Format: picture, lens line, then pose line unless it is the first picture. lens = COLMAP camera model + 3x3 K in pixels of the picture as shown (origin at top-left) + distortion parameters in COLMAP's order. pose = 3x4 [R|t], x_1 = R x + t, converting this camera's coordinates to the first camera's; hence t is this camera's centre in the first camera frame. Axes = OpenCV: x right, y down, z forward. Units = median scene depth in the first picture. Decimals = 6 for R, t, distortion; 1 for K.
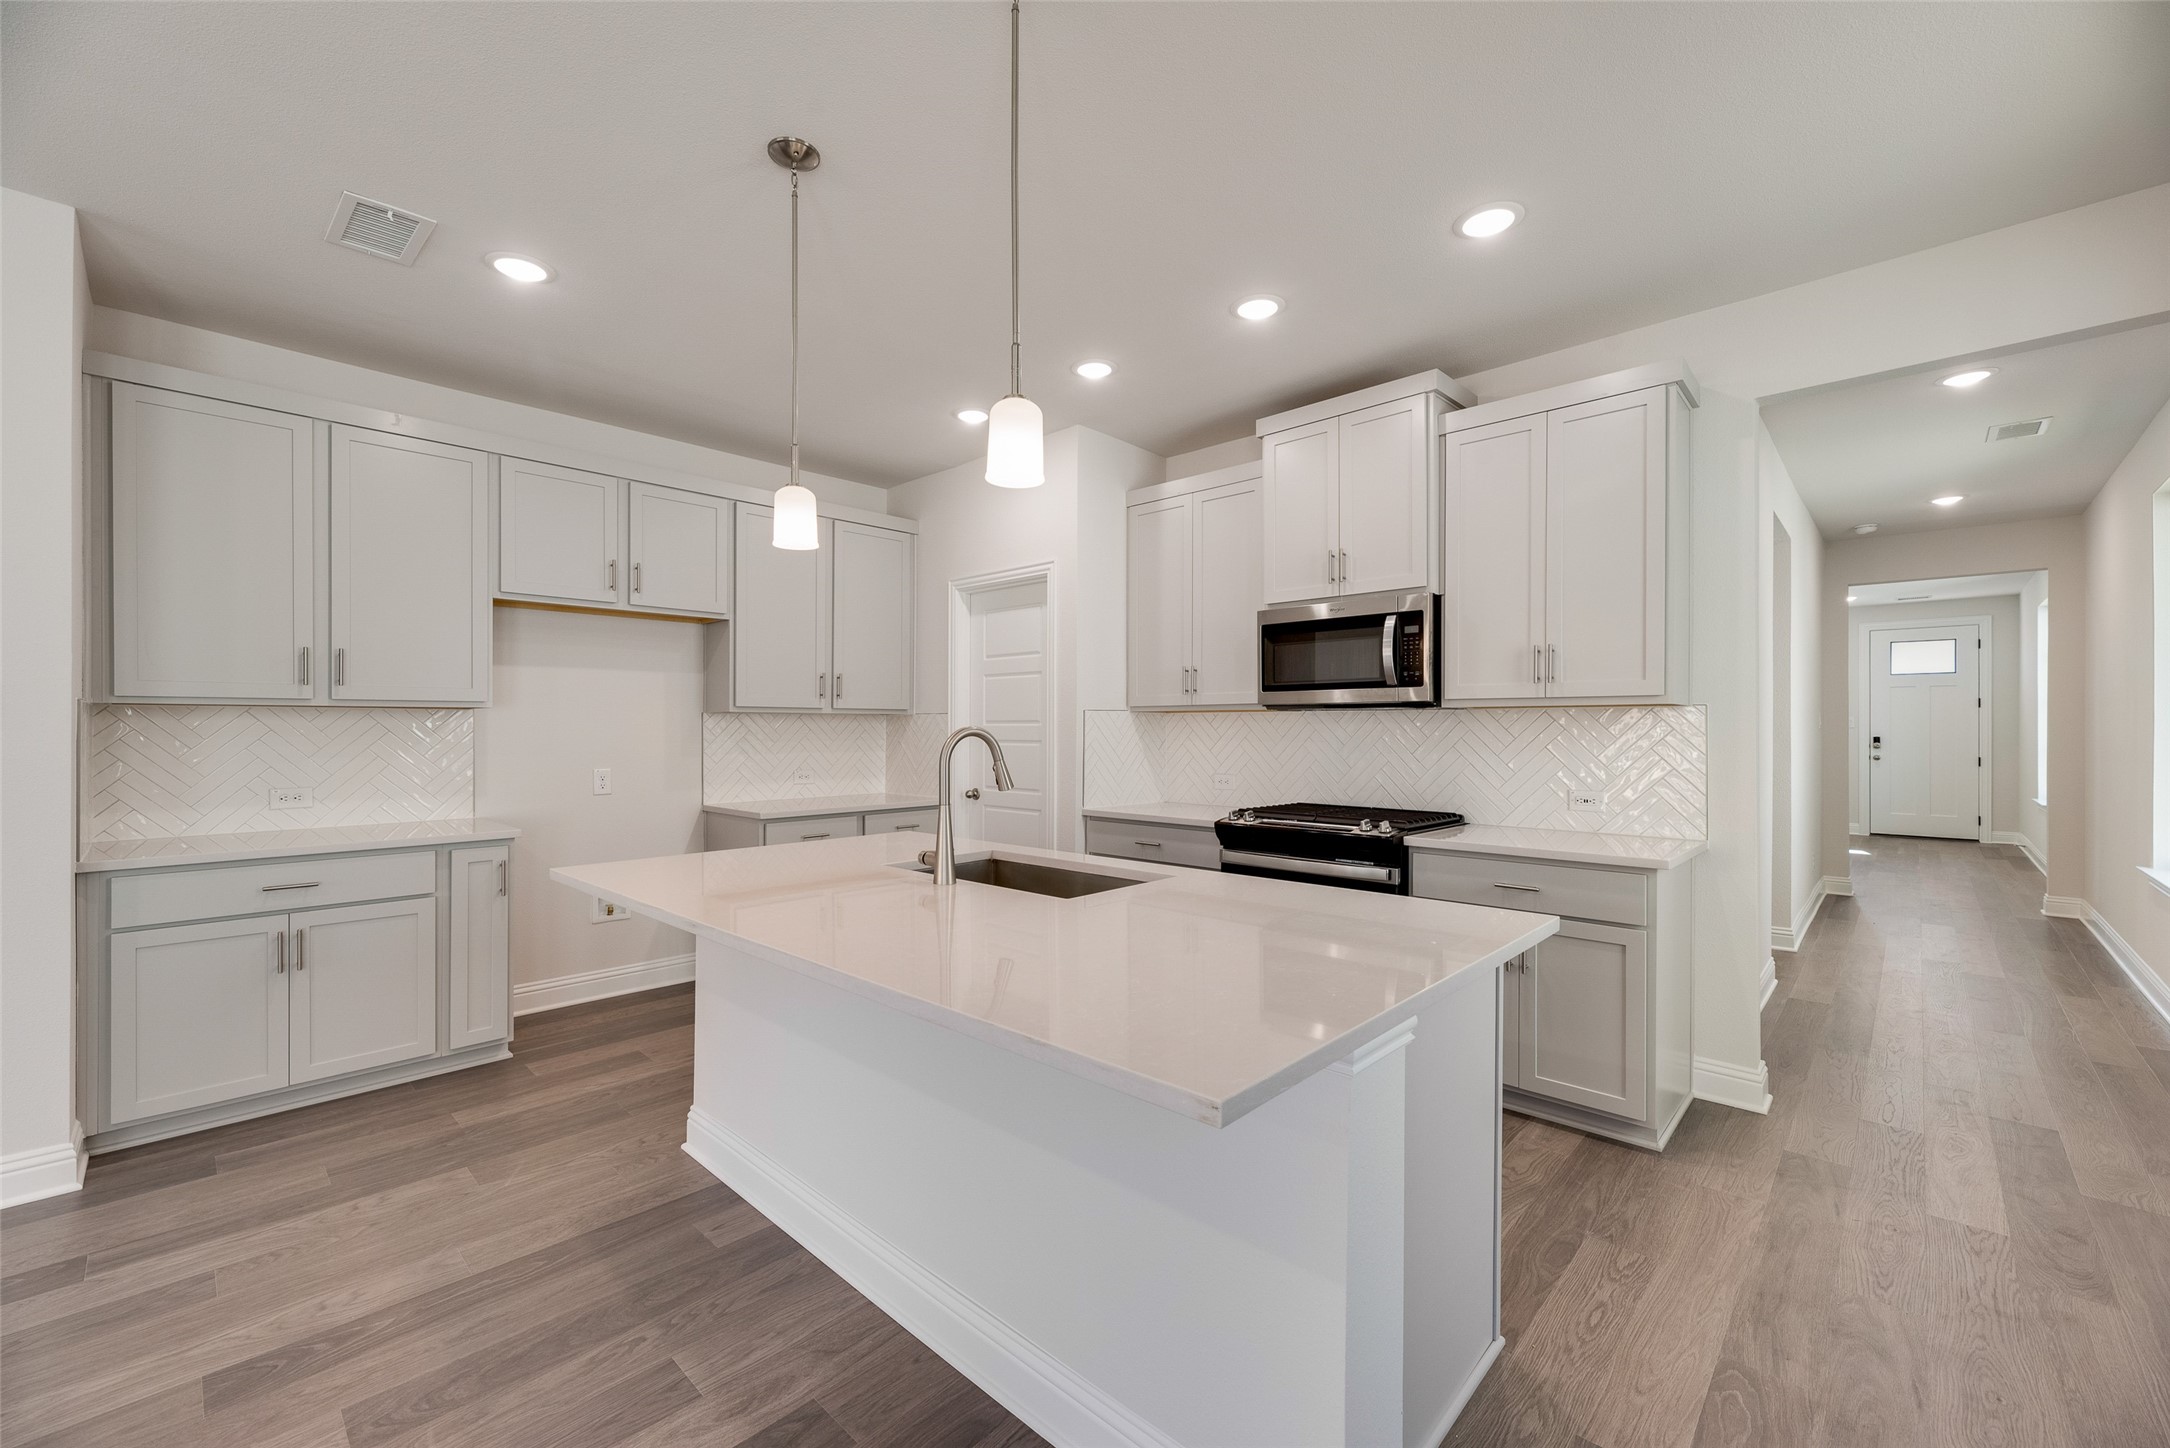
lens RADIAL K [[882.3, 0, 1080.6], [0, 882.3, 728.8], [0, 0, 1]] dist [-0.000486, -0.000080]
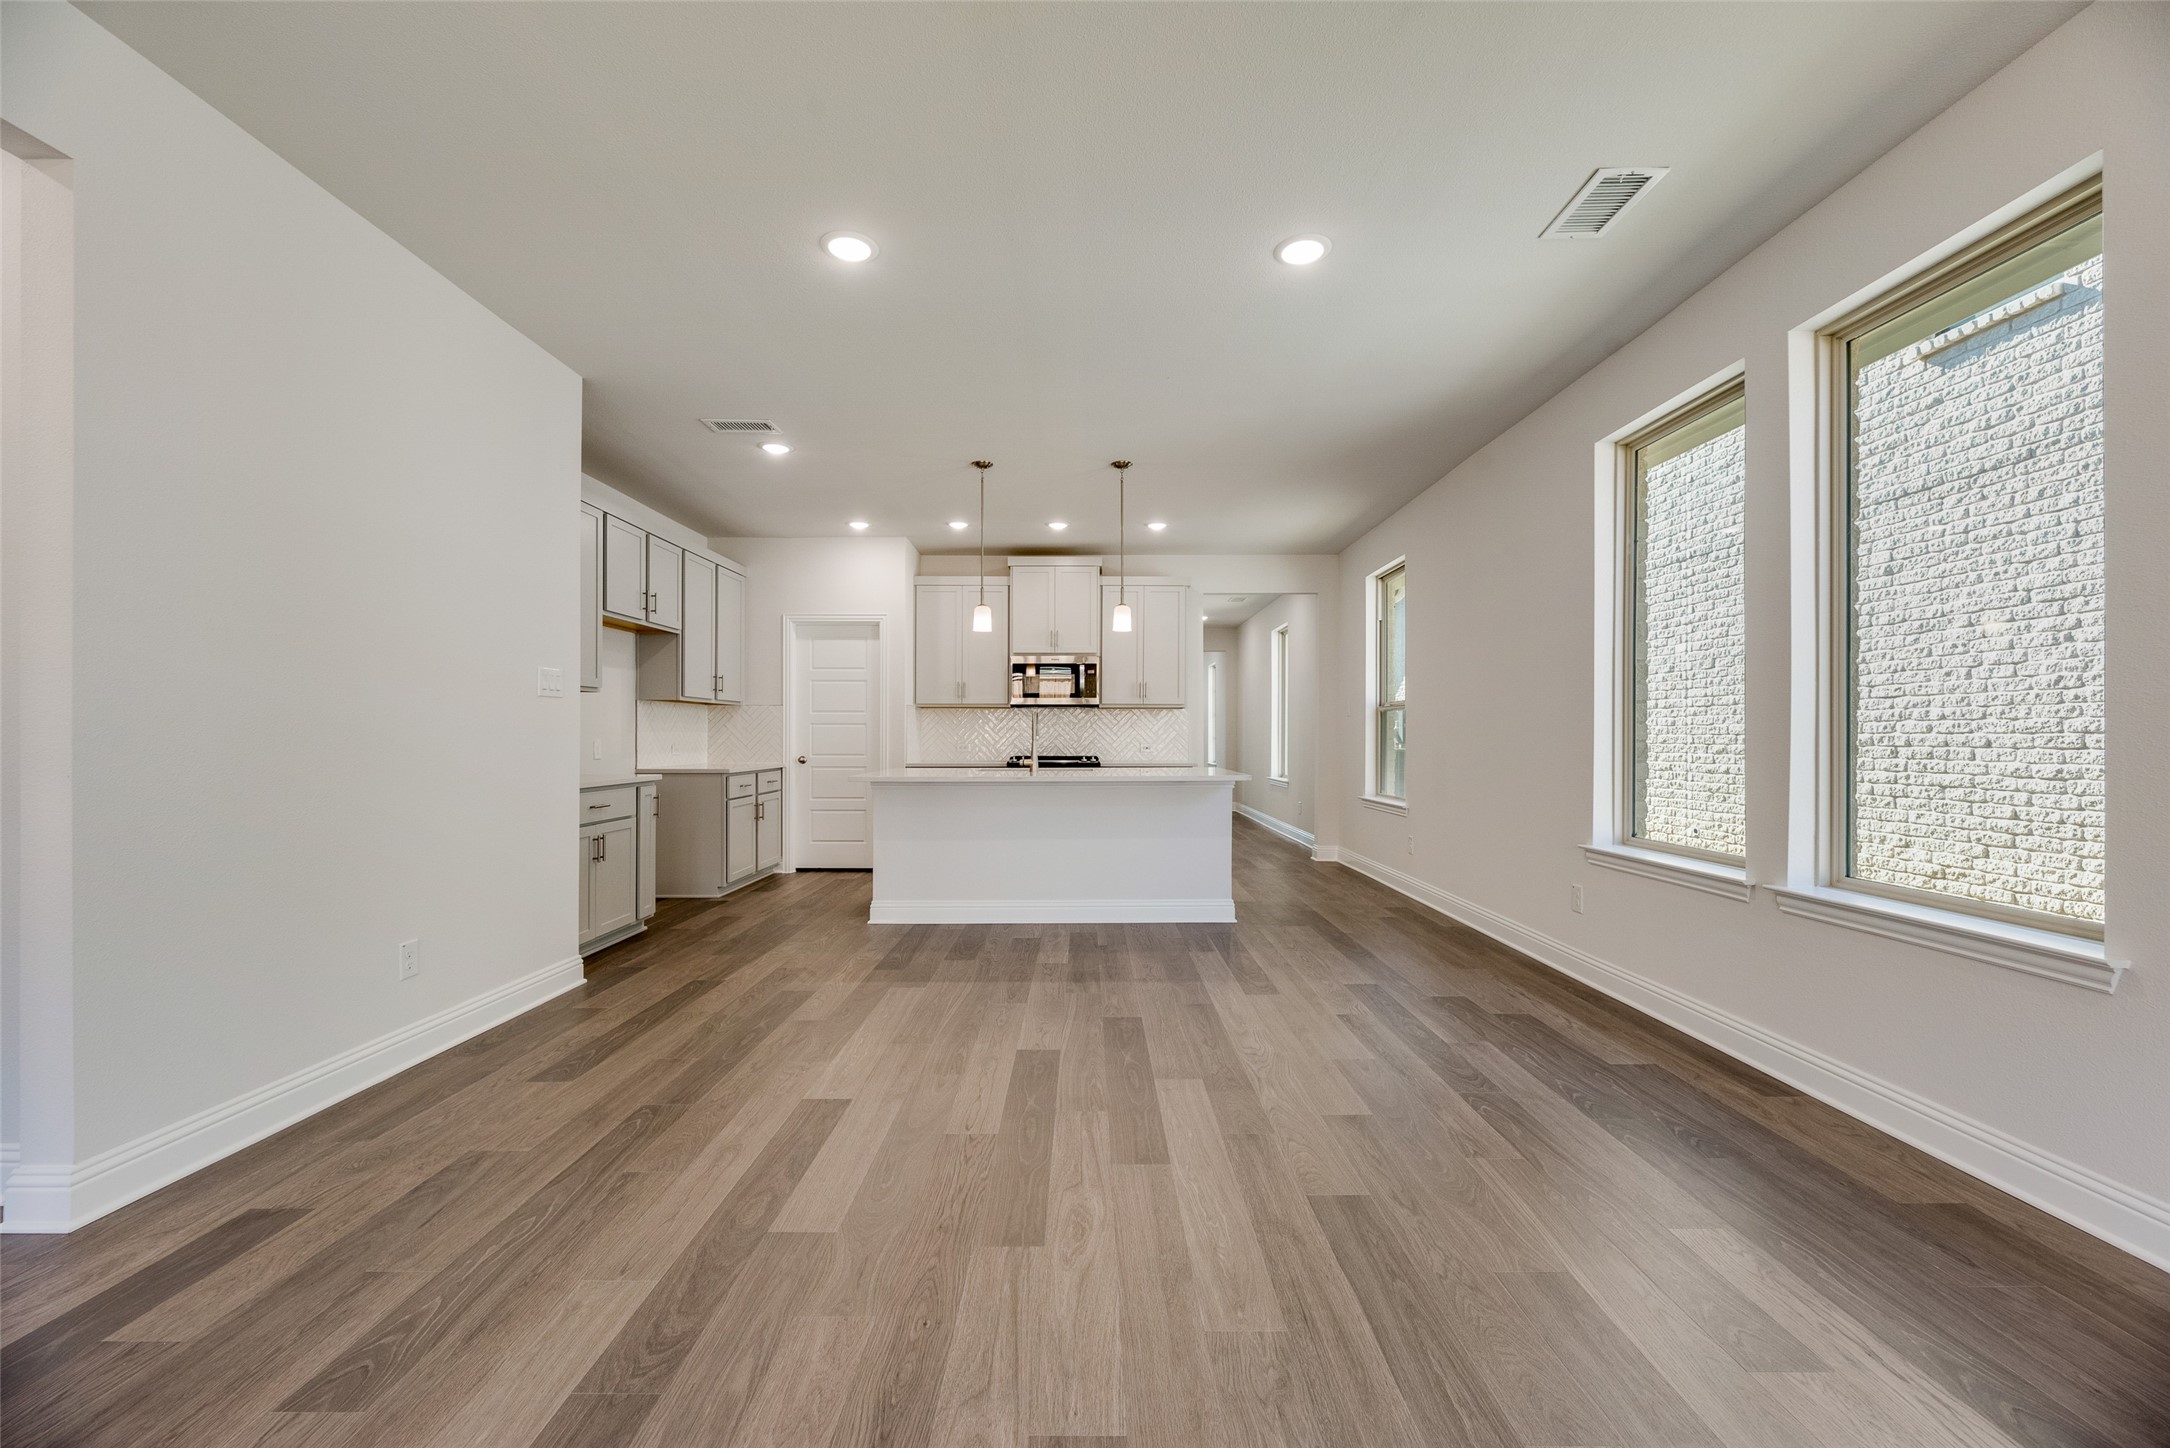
lens RADIAL K [[882.3, 0, 1088.1], [0, 882.3, 730.8], [0, 0, 1]] dist [-0.000486, -0.000080]
pose [[0.721041, 0.005322, 0.692872, -1.085926], [0.001040, 0.999961, -0.008763, 0.051507], [-0.692892, 0.007039, 0.721007, -0.550327]]
